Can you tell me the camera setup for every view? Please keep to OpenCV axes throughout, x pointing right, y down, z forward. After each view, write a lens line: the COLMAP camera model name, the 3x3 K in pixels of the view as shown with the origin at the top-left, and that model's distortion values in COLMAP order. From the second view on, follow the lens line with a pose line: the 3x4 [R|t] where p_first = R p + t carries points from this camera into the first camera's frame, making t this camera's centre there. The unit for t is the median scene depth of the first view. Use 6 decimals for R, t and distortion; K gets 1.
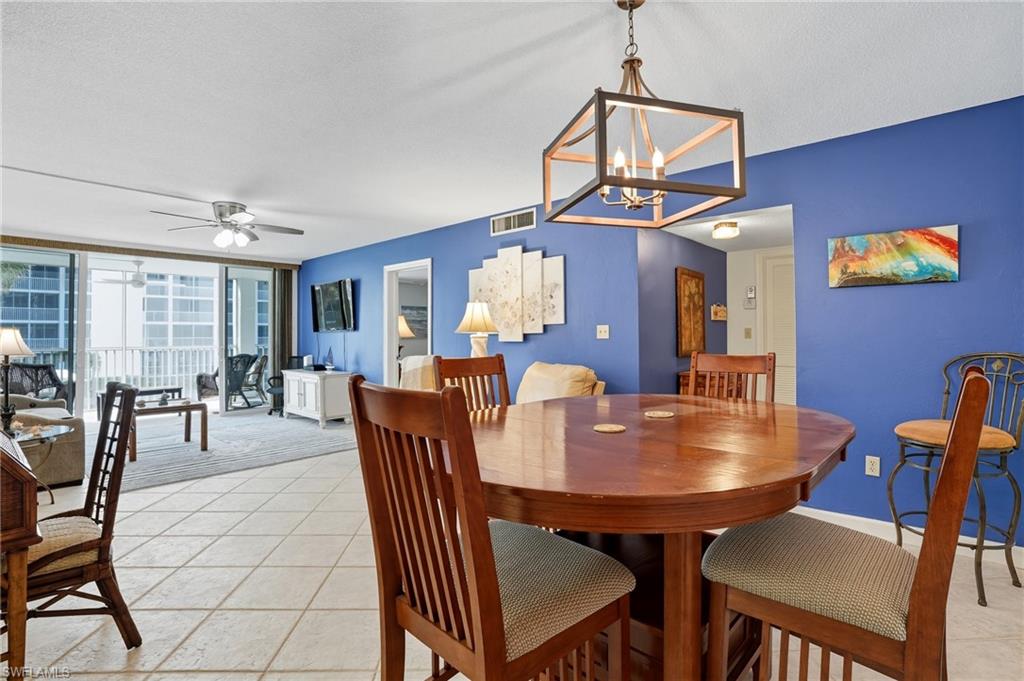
lens RADIAL K [[486.8, 0, 514.9], [0, 486.8, 333.7], [0, 0, 1]] dist [-0.039111, 0.012142]
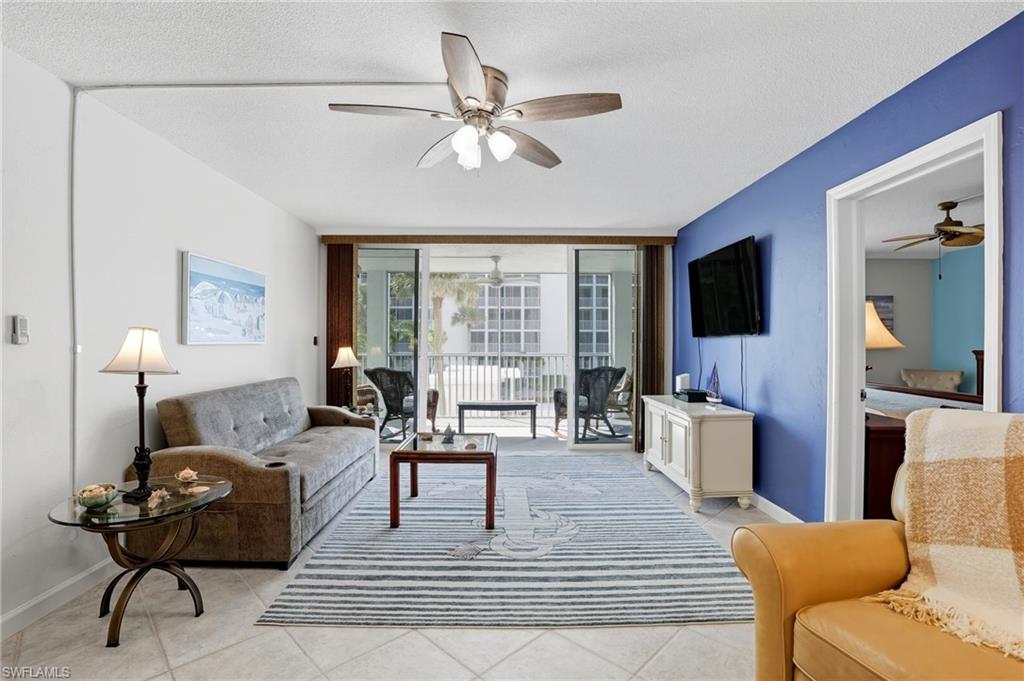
lens RADIAL K [[486.8, 0, 495.1], [0, 486.8, 340.9], [0, 0, 1]] dist [-0.039111, 0.012142]
pose [[0.668327, 0.006032, -0.743843, -0.125391], [-0.006002, 0.999978, 0.002717, 0.000891], [0.743843, 0.002649, 0.668349, 0.405467]]
